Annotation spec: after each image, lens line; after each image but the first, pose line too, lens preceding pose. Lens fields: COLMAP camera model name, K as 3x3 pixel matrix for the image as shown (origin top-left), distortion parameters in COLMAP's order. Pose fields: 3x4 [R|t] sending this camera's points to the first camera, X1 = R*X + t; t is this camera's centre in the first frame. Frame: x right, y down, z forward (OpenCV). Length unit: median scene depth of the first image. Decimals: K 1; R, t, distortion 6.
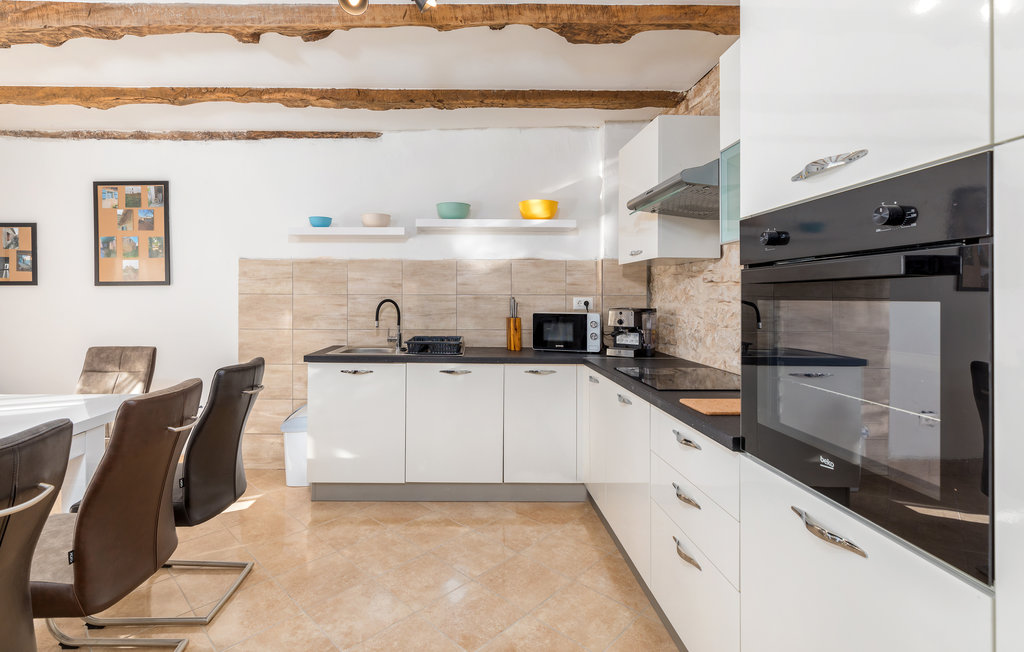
lens RADIAL K [[472.1, 0, 528.5], [0, 472.1, 298.0], [0, 0, 1]] dist [-0.002213, -0.000253]
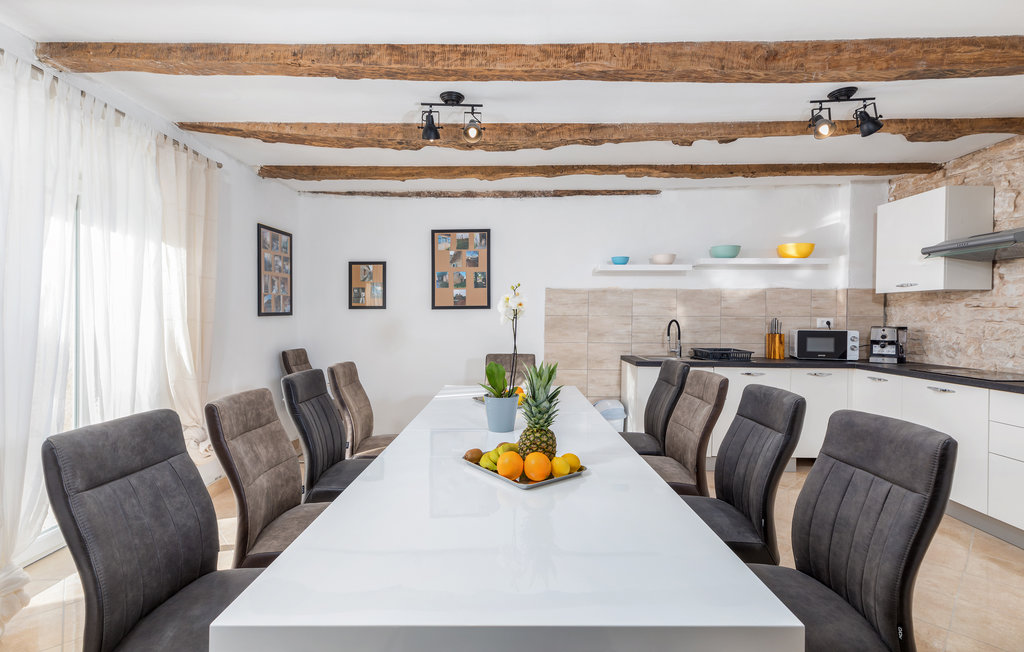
lens RADIAL K [[472.1, 0, 518.7], [0, 472.1, 323.1], [0, 0, 1]] dist [-0.002213, -0.000253]
pose [[0.998608, 0.000689, -0.052743, -0.633995], [-0.000202, 0.999957, 0.009254, 0.000213], [0.052747, -0.009231, 0.998565, -0.311308]]
